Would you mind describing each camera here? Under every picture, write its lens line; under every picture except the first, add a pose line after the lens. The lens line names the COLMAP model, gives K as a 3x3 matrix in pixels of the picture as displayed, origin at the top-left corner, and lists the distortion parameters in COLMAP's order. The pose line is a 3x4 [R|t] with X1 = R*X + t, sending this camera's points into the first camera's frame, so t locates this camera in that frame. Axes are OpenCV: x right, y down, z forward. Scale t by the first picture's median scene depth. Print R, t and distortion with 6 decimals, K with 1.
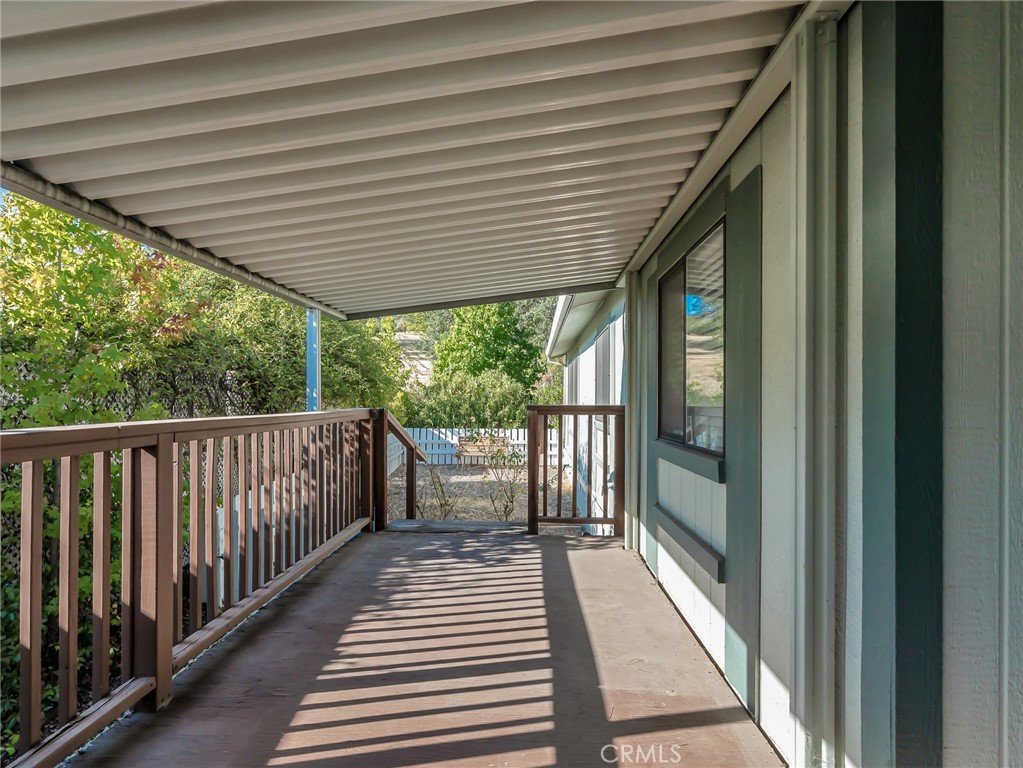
lens RADIAL K [[530.3, 0, 506.9], [0, 530.3, 397.6], [0, 0, 1]] dist [-0.000173, 0.003119]
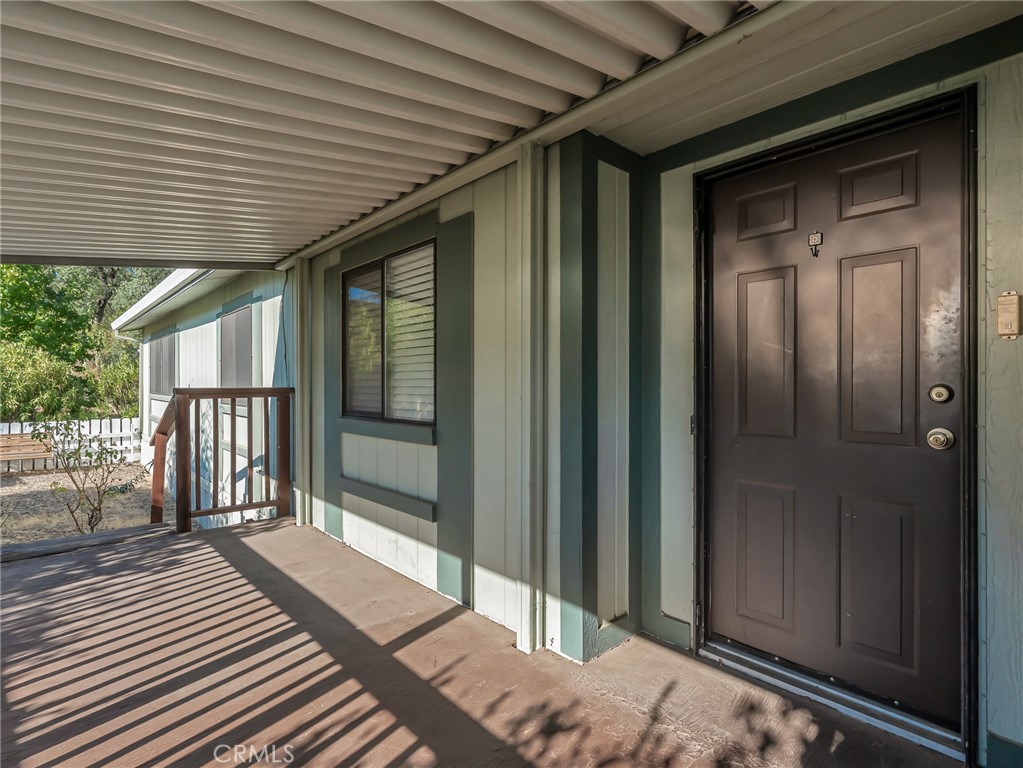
lens RADIAL K [[530.3, 0, 515.2], [0, 530.3, 387.4], [0, 0, 1]] dist [-0.000173, 0.003119]
pose [[0.705942, -0.014141, 0.708128, -0.215509], [0.003577, 0.999859, 0.016401, -0.000469], [-0.708260, -0.009045, 0.705893, -0.033097]]
